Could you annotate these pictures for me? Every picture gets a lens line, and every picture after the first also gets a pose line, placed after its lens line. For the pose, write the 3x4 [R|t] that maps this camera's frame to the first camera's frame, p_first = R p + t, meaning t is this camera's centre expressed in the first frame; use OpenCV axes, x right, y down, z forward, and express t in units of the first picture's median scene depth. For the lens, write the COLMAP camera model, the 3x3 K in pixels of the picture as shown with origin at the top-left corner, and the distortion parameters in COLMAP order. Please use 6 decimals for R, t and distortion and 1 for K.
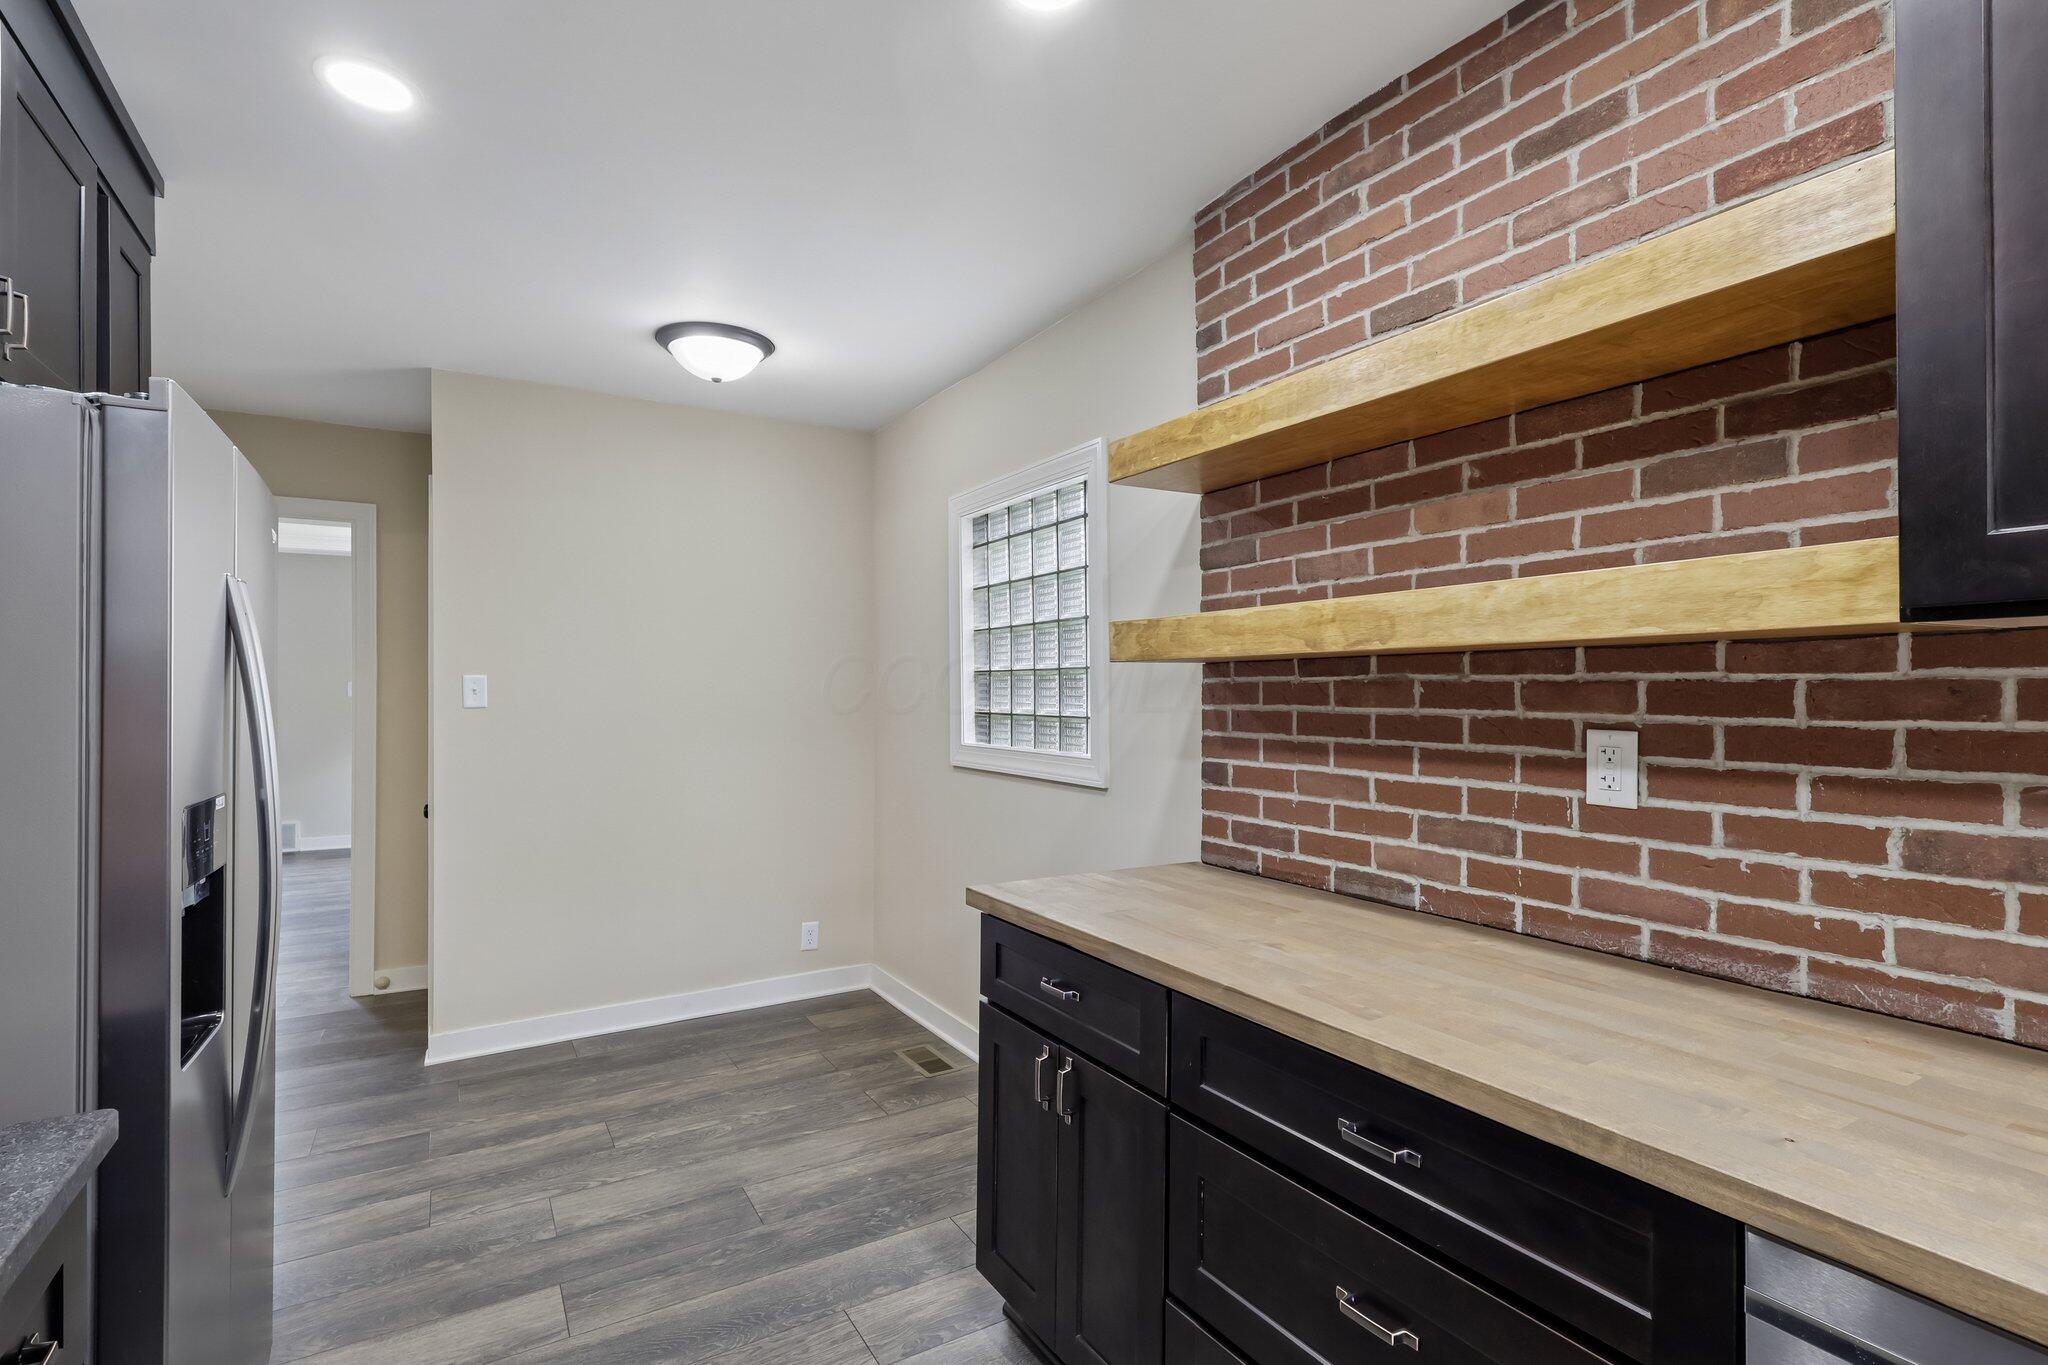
lens RADIAL K [[951.5, 0, 1013.8], [0, 951.5, 685.8], [0, 0, 1]] dist [-0.005329, 0.002824]
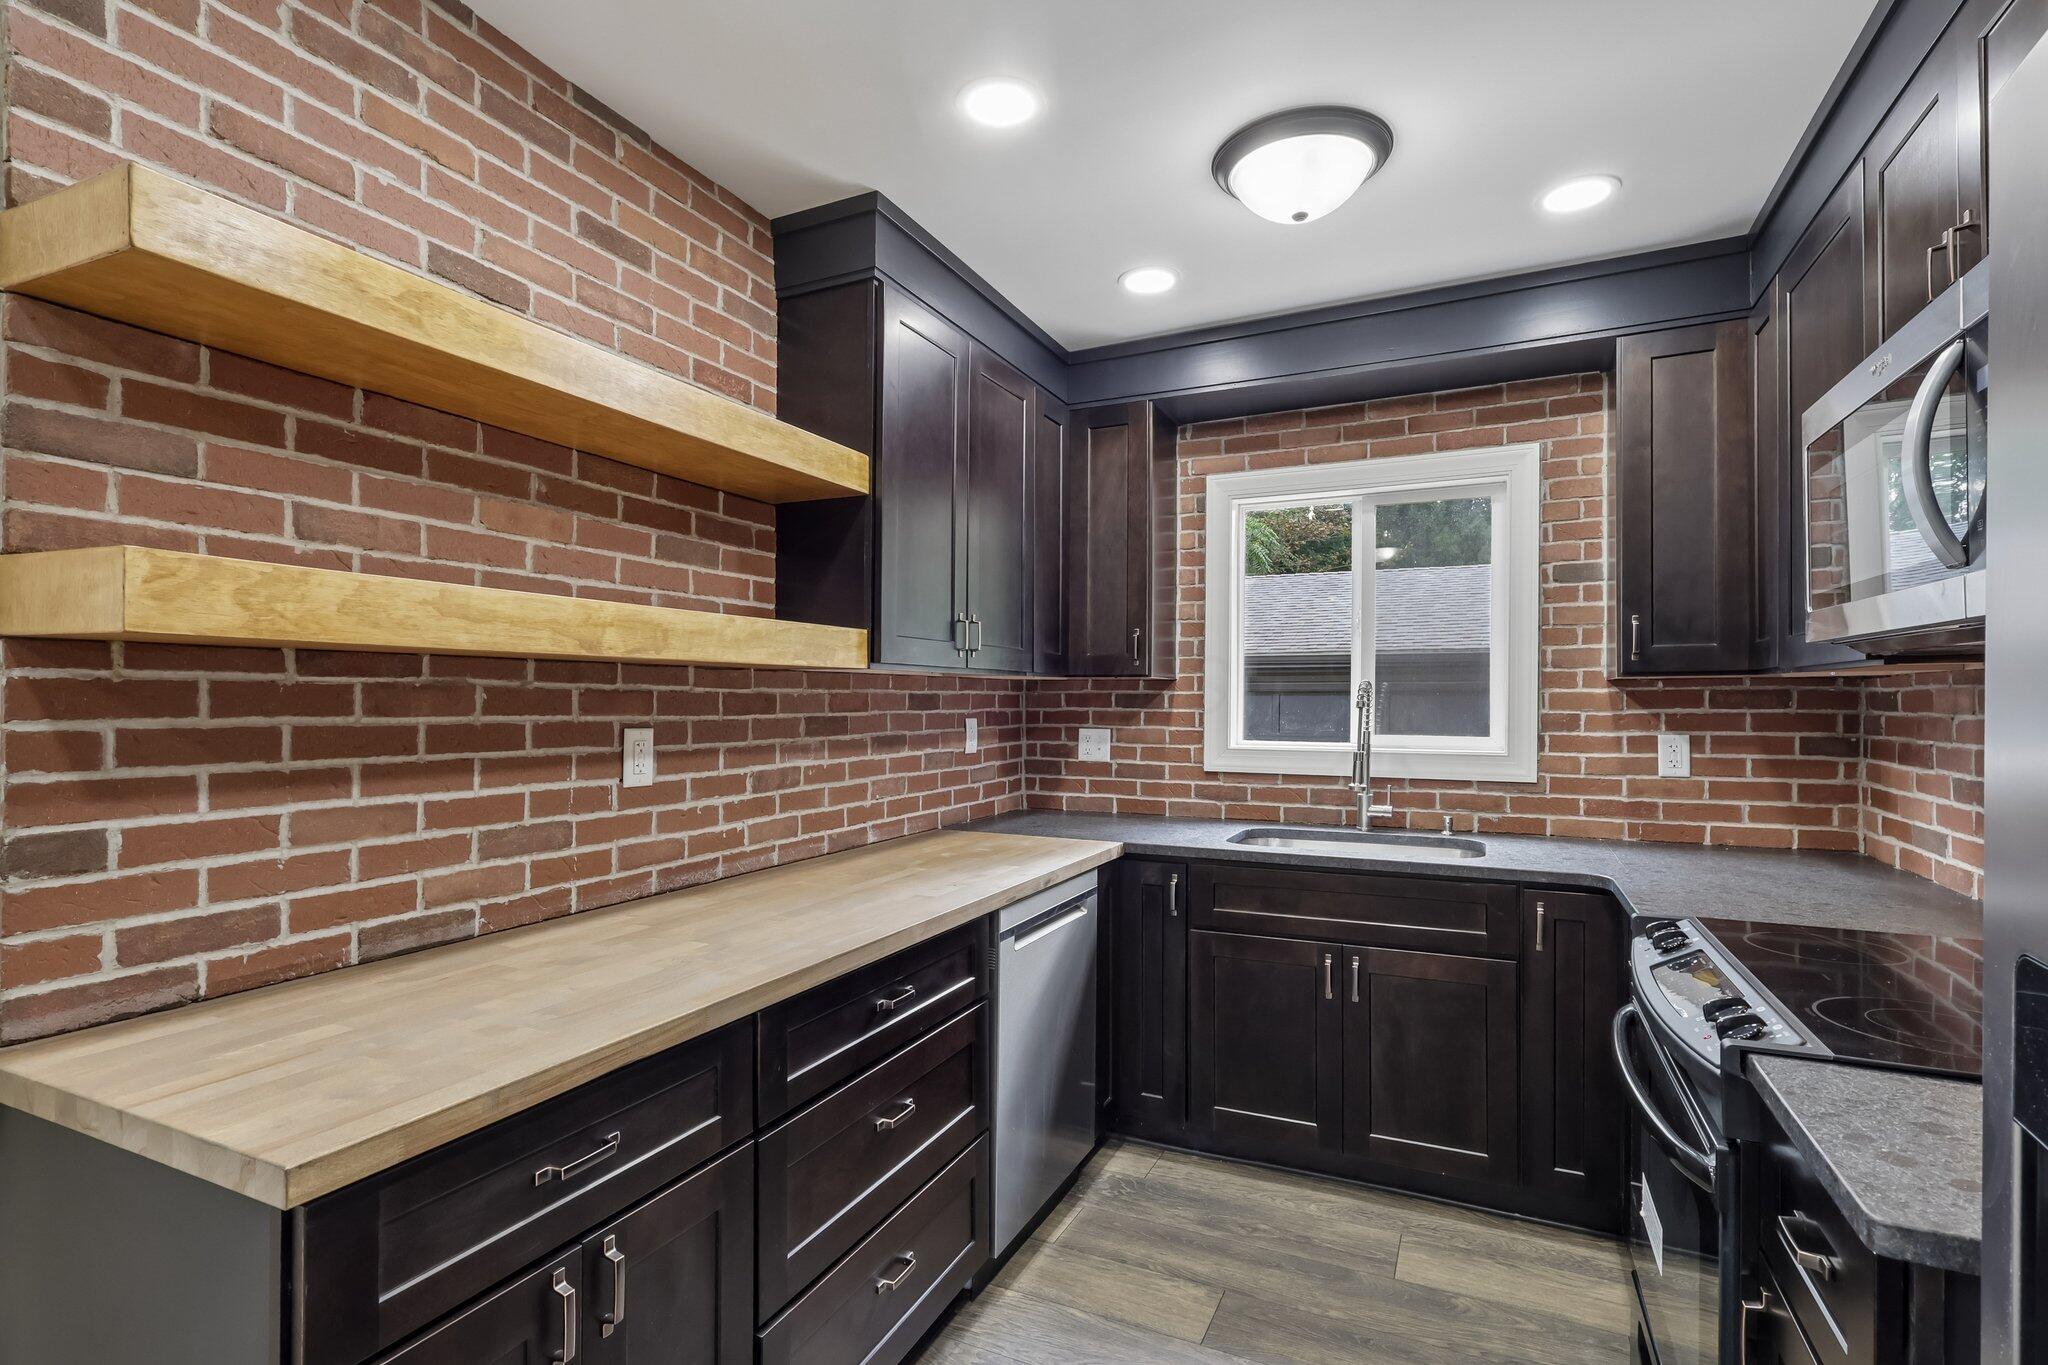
lens RADIAL K [[951.5, 0, 1022.1], [0, 951.5, 702.1], [0, 0, 1]] dist [-0.005329, 0.002824]
pose [[-0.548729, -0.000325, 0.836000, -0.662125], [-0.006856, 0.999968, -0.004112, 0.010905], [-0.835972, -0.007988, -0.548713, 1.116091]]
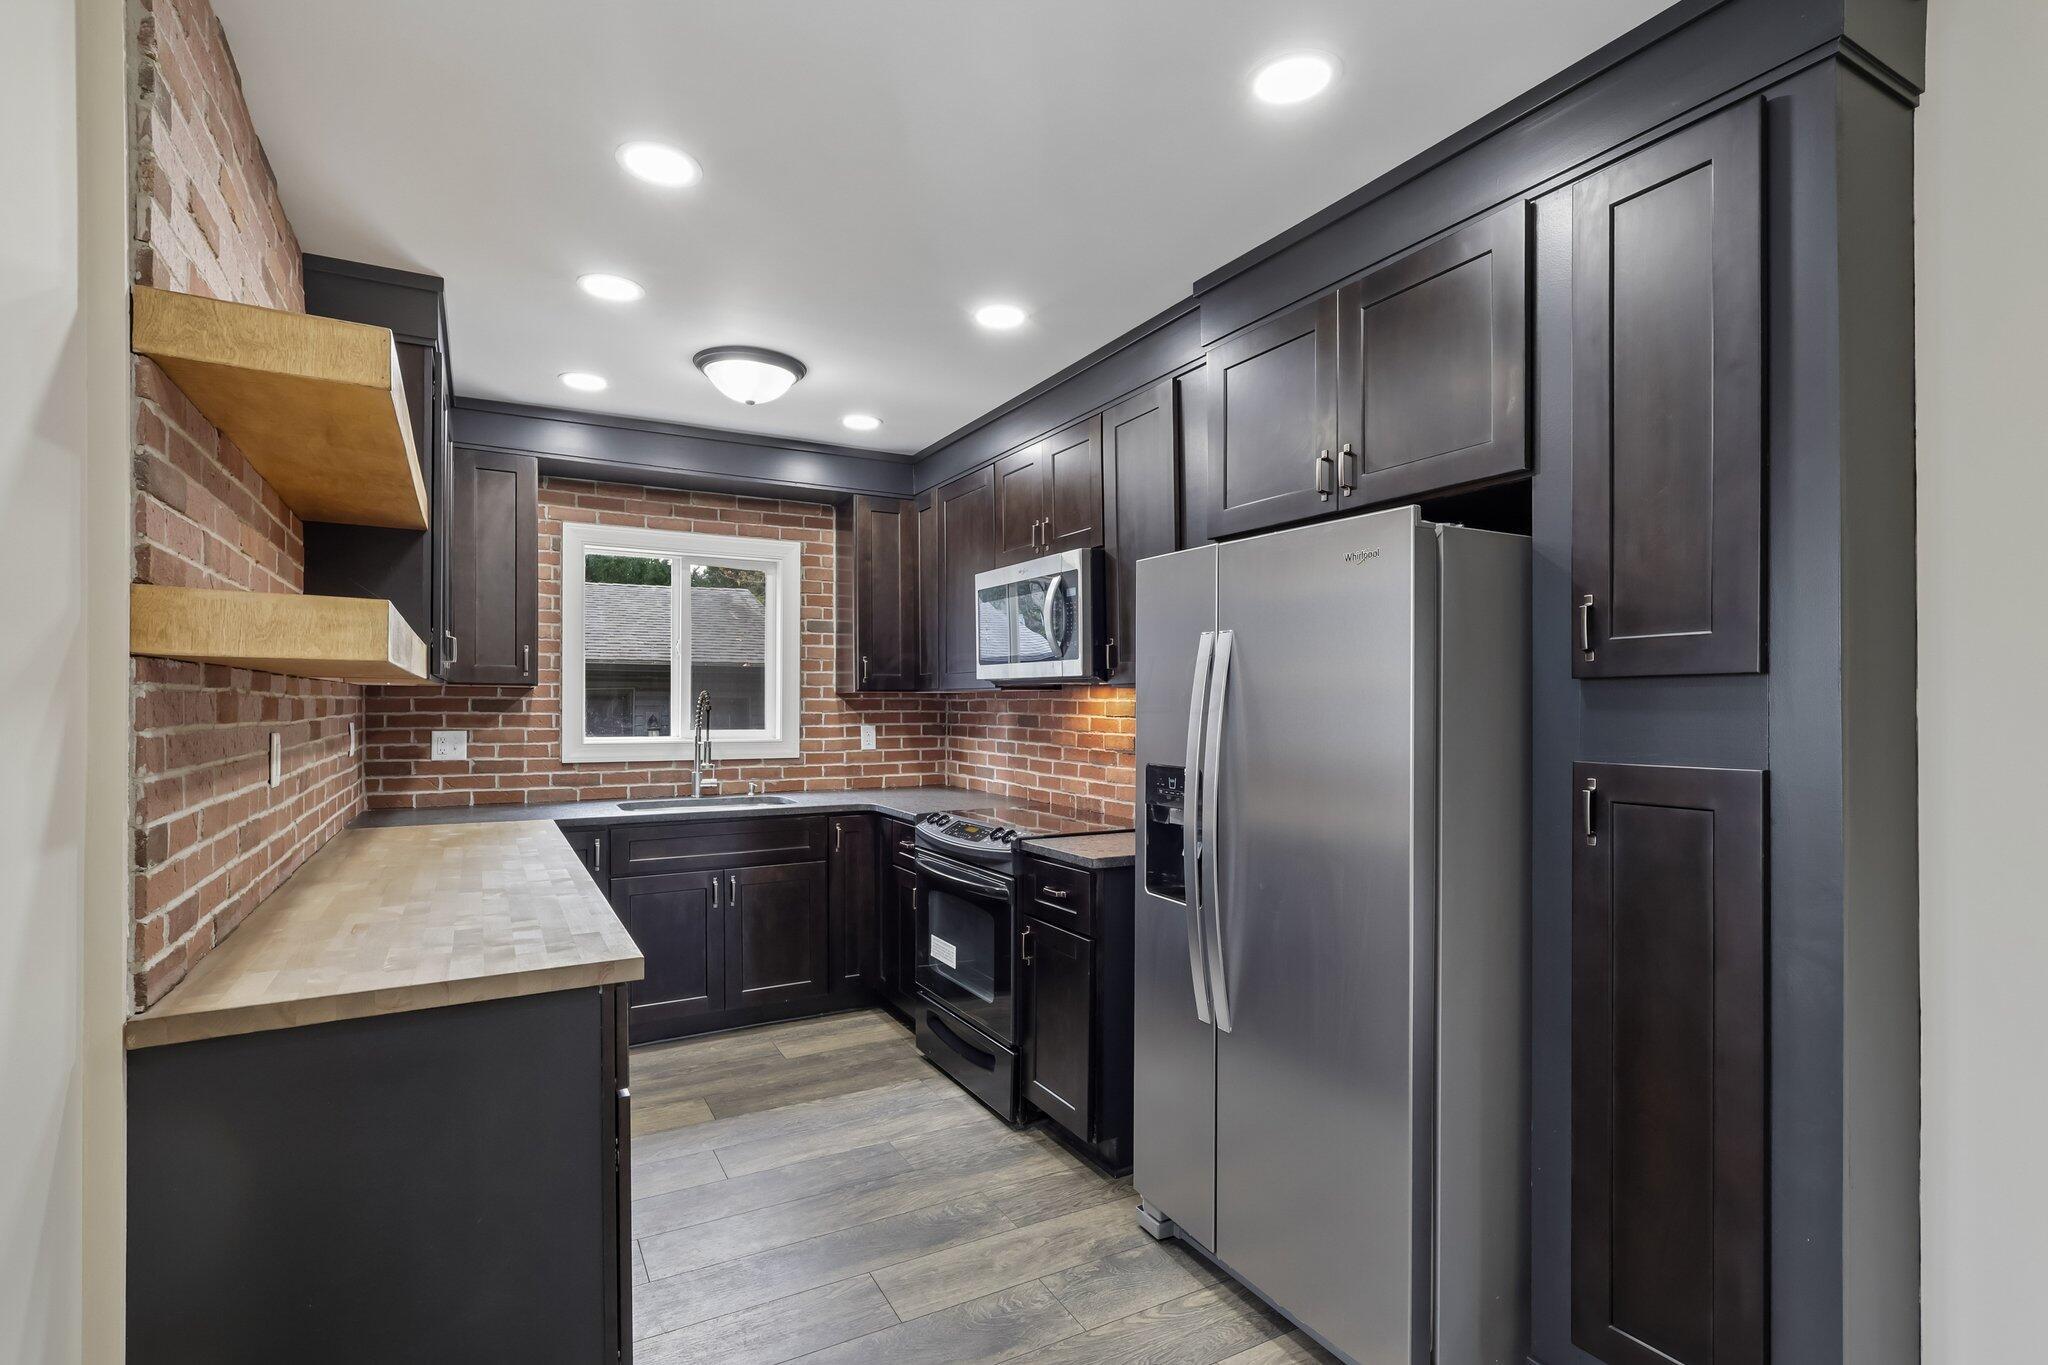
lens RADIAL K [[951.5, 0, 969.4], [0, 951.5, 700.2], [0, 0, 1]] dist [-0.005329, 0.002824]
pose [[-0.996881, -0.000237, 0.078913, -0.445188], [-0.001241, 0.999919, -0.012675, 0.013070], [-0.078904, -0.012733, -0.996801, 2.024969]]
